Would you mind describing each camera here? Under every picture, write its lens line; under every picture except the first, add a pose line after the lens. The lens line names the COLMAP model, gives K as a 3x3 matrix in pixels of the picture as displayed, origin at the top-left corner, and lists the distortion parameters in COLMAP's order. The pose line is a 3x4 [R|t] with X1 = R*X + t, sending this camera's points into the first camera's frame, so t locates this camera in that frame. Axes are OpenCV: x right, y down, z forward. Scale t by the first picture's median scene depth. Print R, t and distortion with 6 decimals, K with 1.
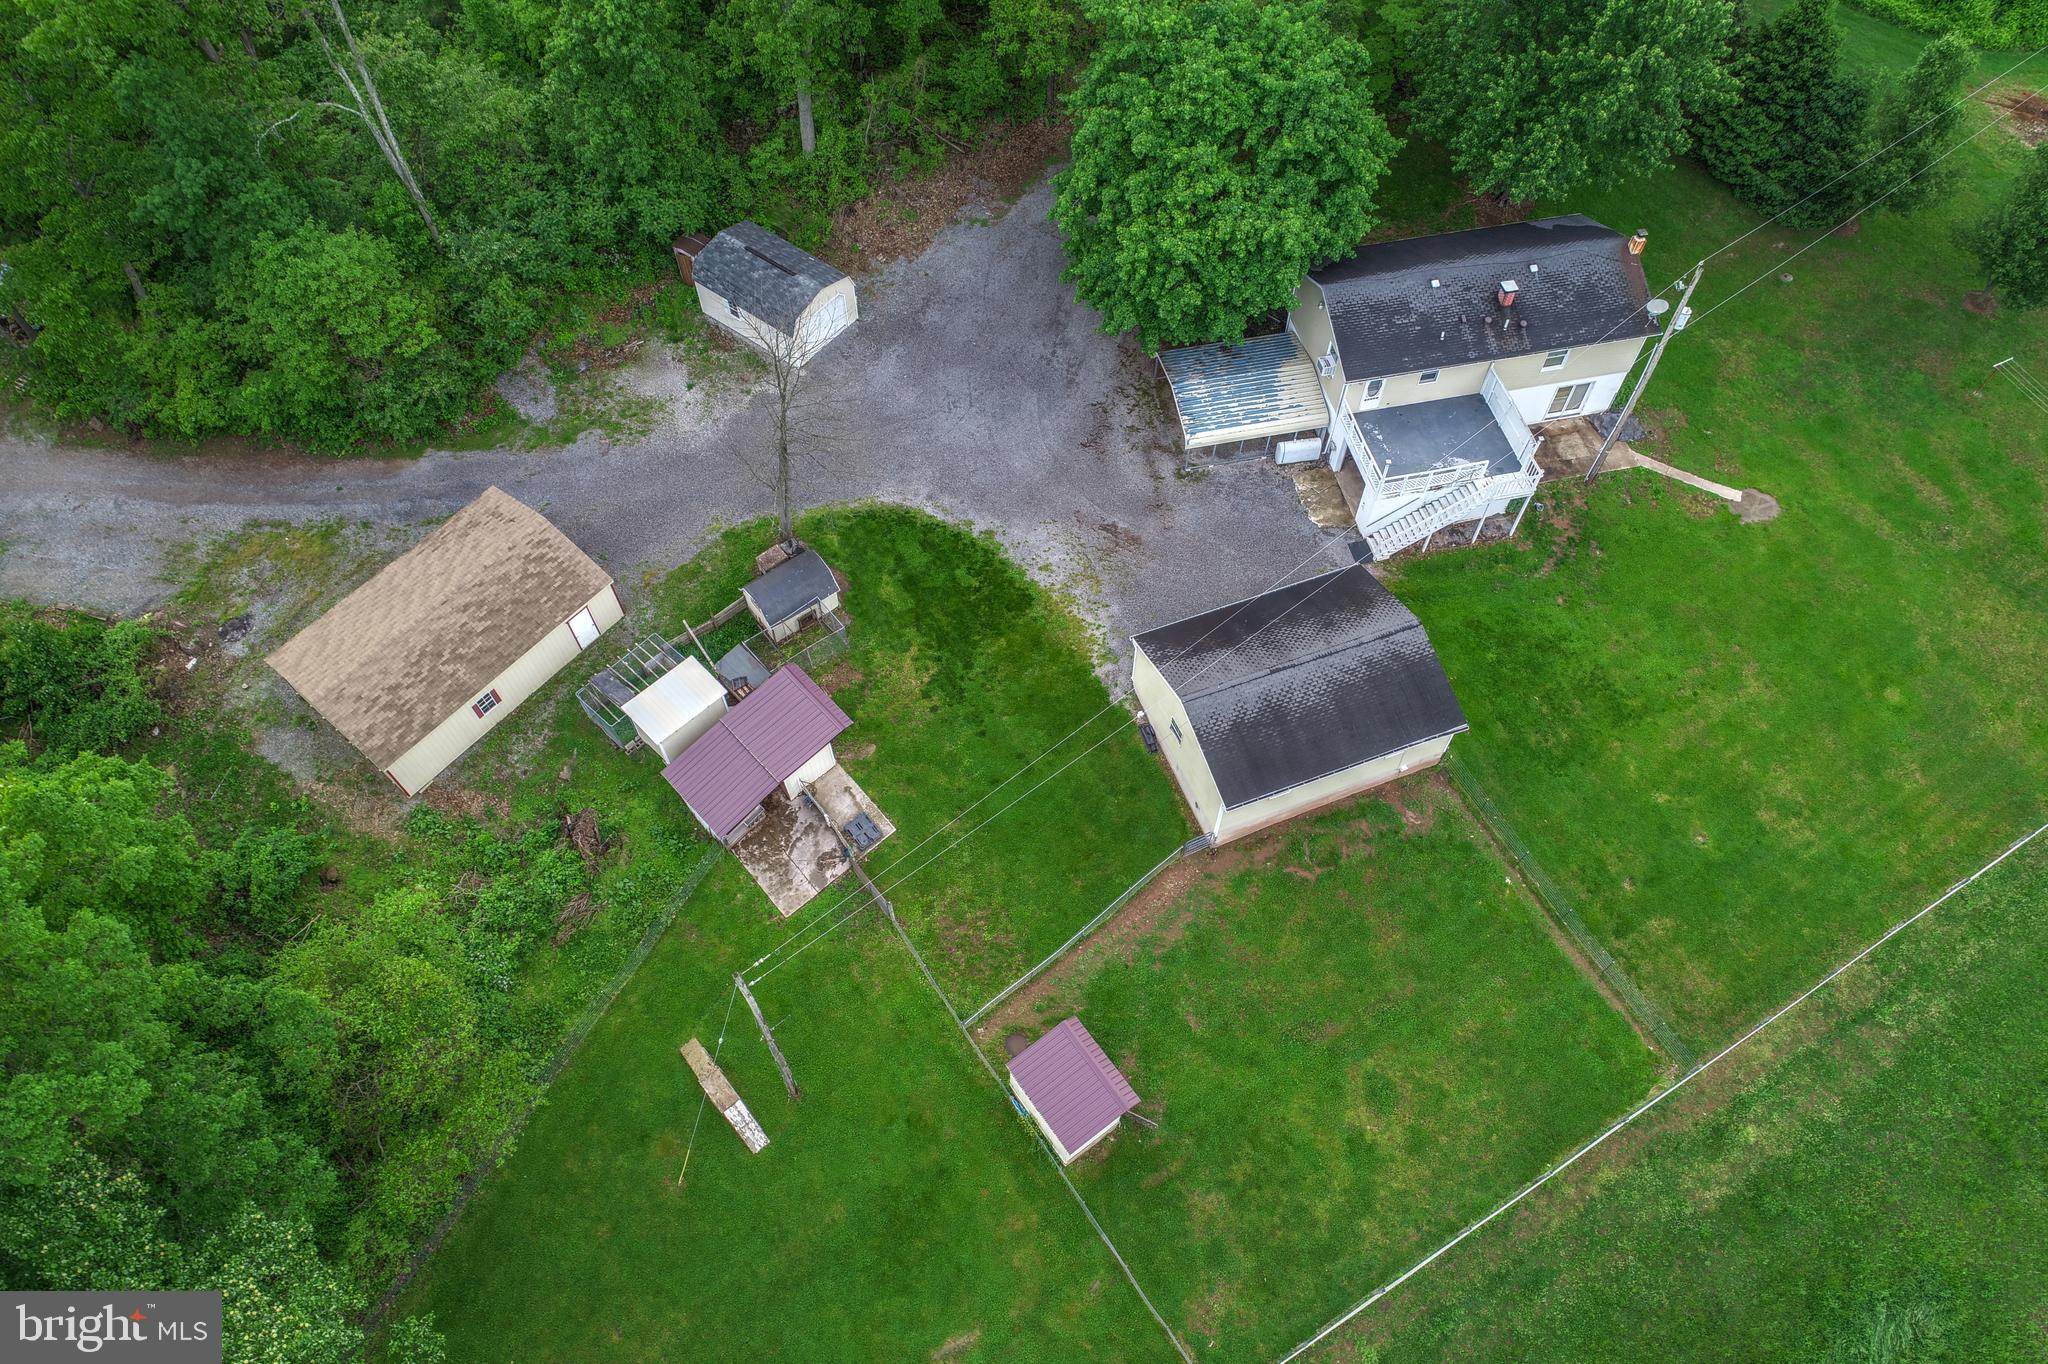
lens RADIAL K [[1380.2, 0, 1006.5], [0, 1380.2, 700.9], [0, 0, 1]] dist [0.001531, 0.002343]
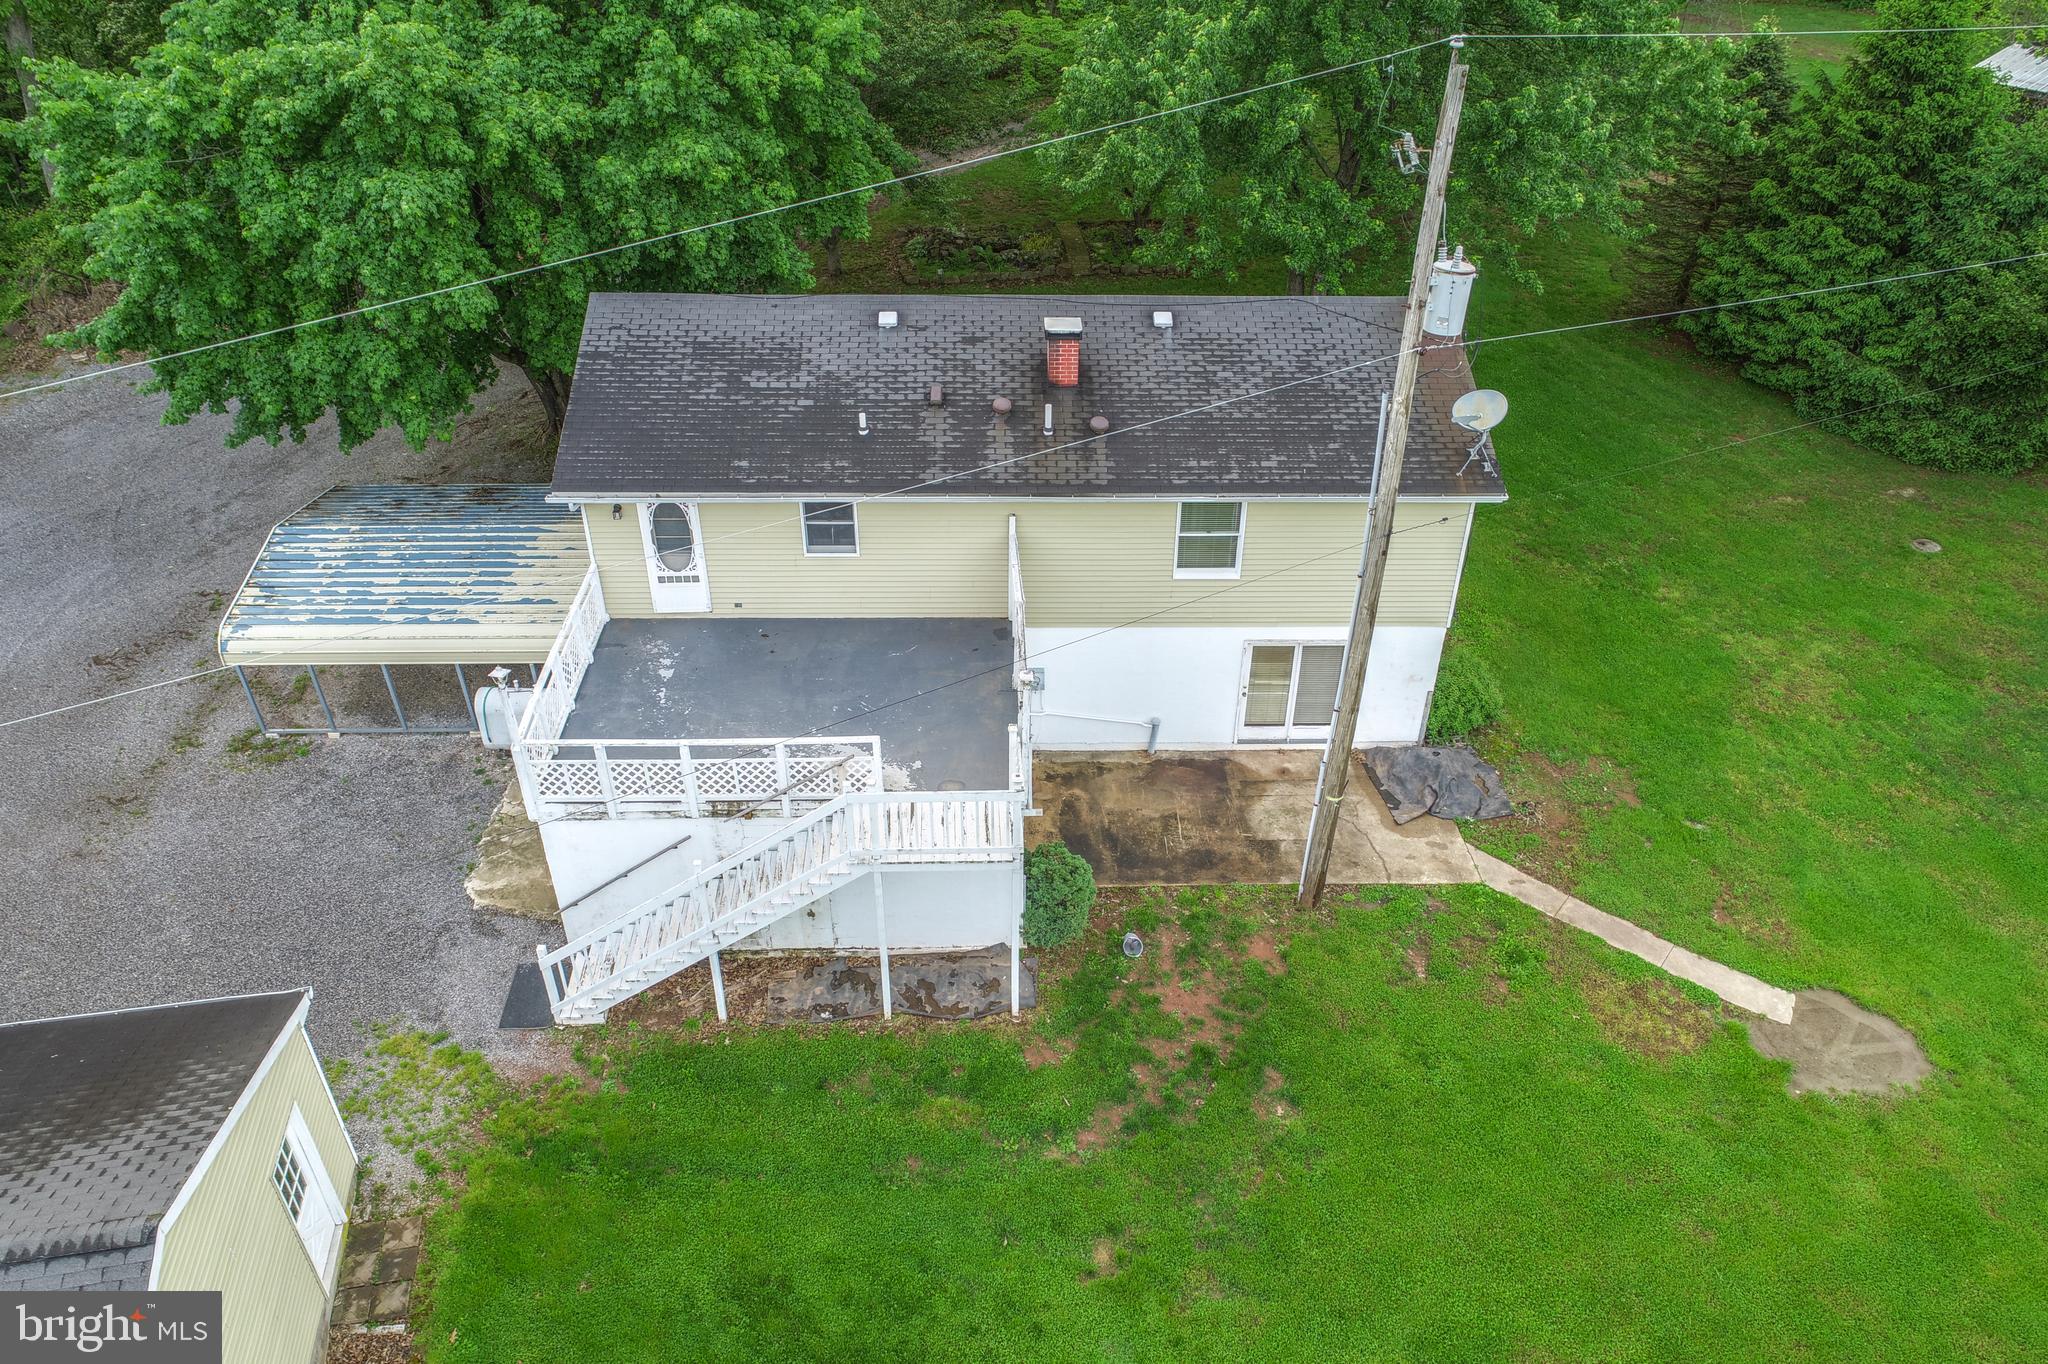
lens RADIAL K [[1380.2, 0, 1003.8], [0, 1380.2, 694.1], [0, 0, 1]] dist [0.001531, 0.002343]
pose [[0.981443, 0.111235, -0.156194, 0.405372], [-0.163126, 0.912497, -0.375152, -0.067237], [0.100796, 0.393669, 0.913709, 0.679996]]
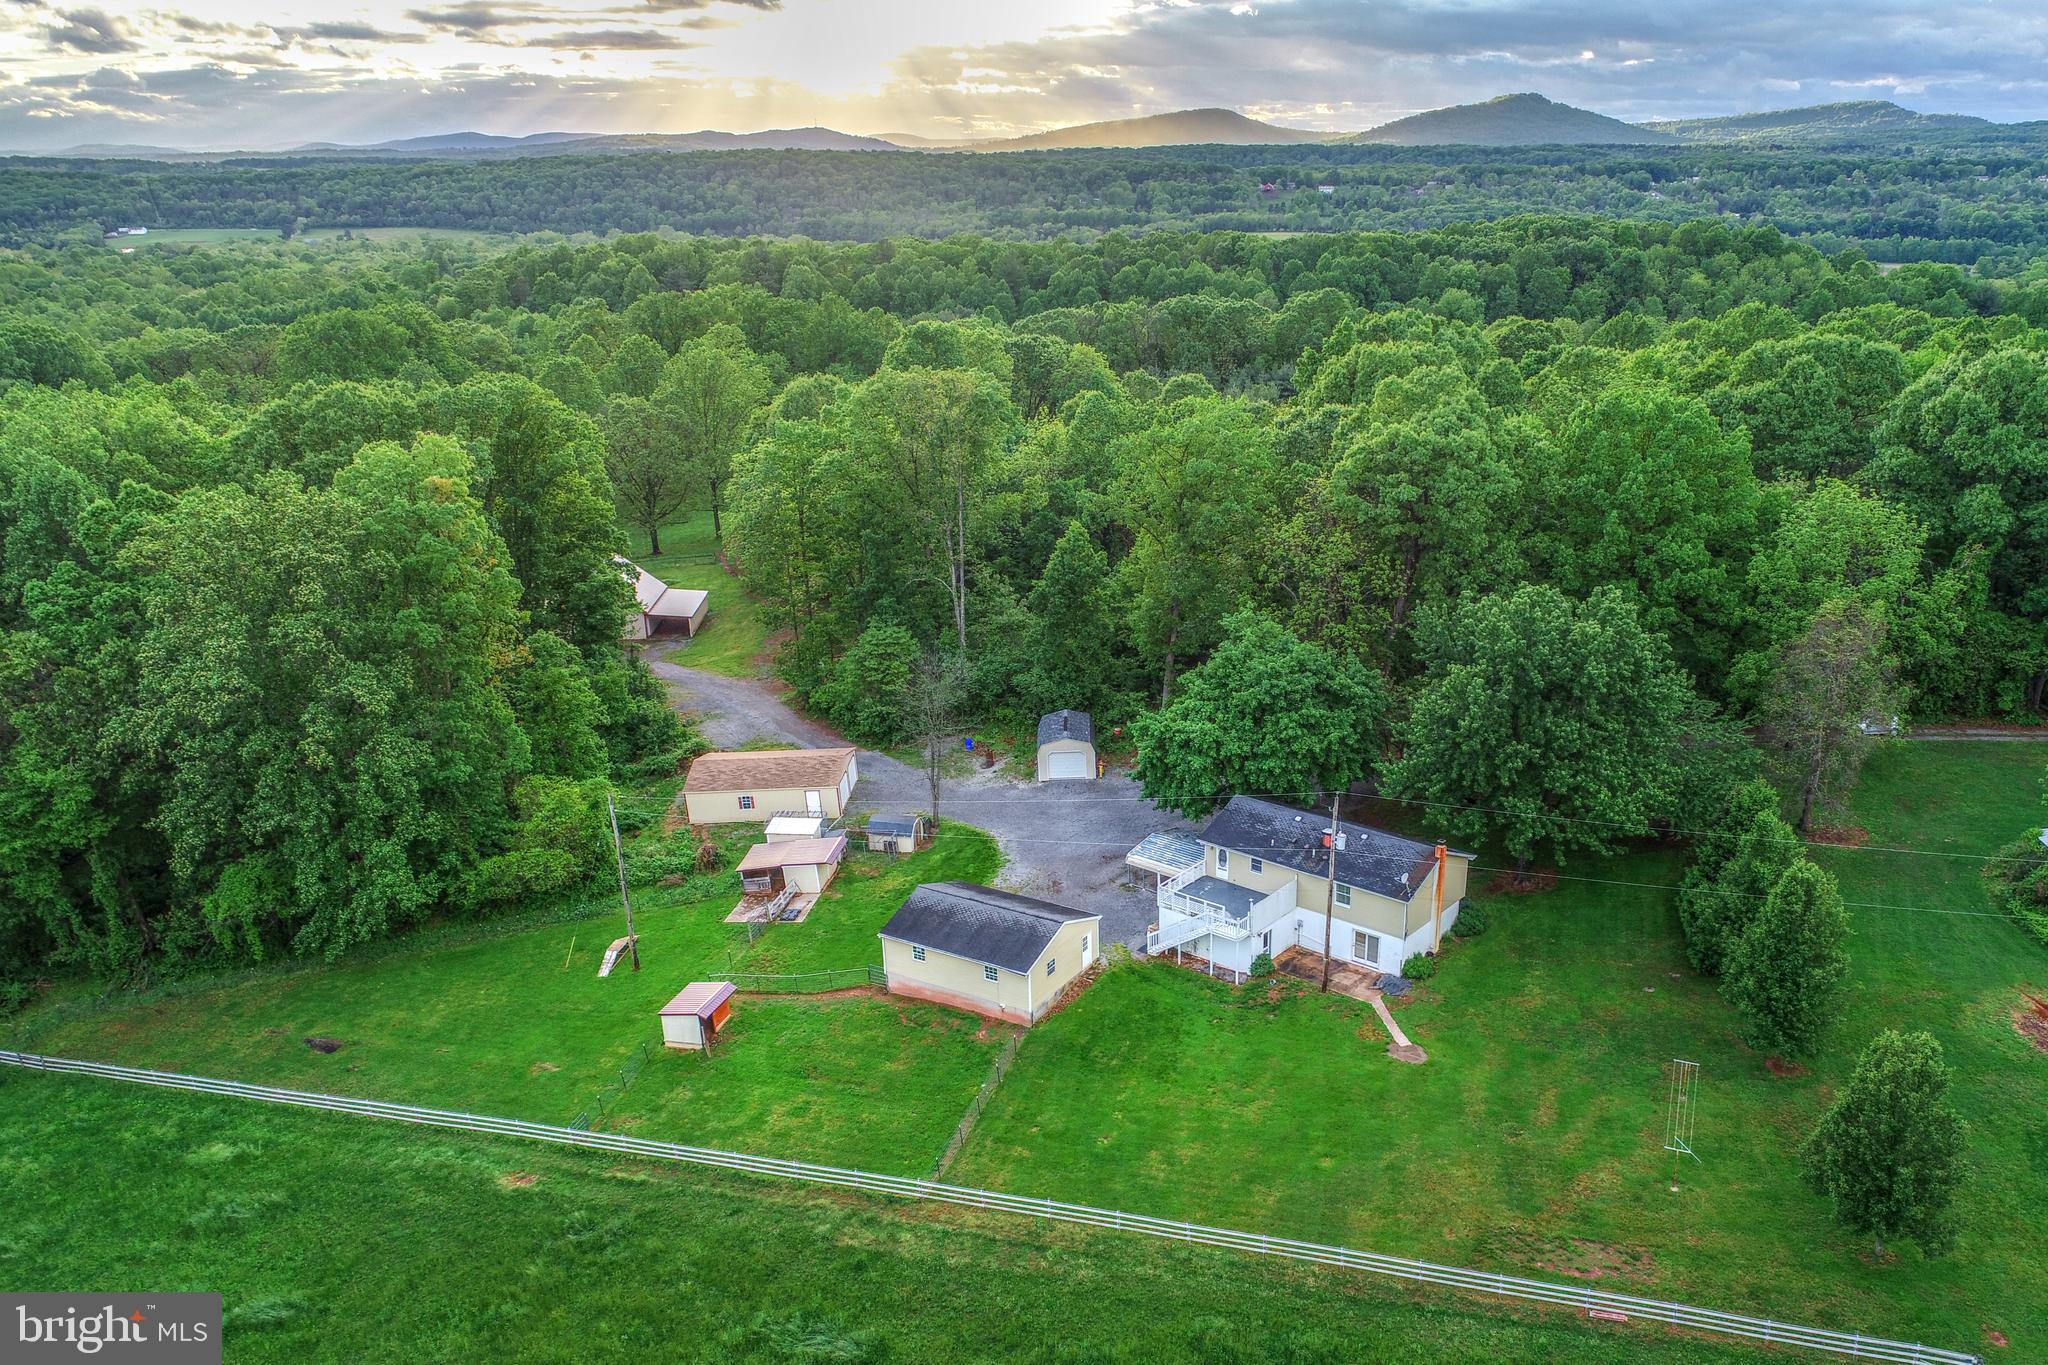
lens RADIAL K [[1648.7, 0, 1109.2], [0, 1648.7, 754.6], [0, 0, 1]] dist [-0.001570, 0.002778]
pose [[0.623976, 0.258688, -0.737384, 1.388939], [-0.647019, 0.700169, -0.301876, 0.278372], [0.438201, 0.665465, 0.604265, -0.142445]]
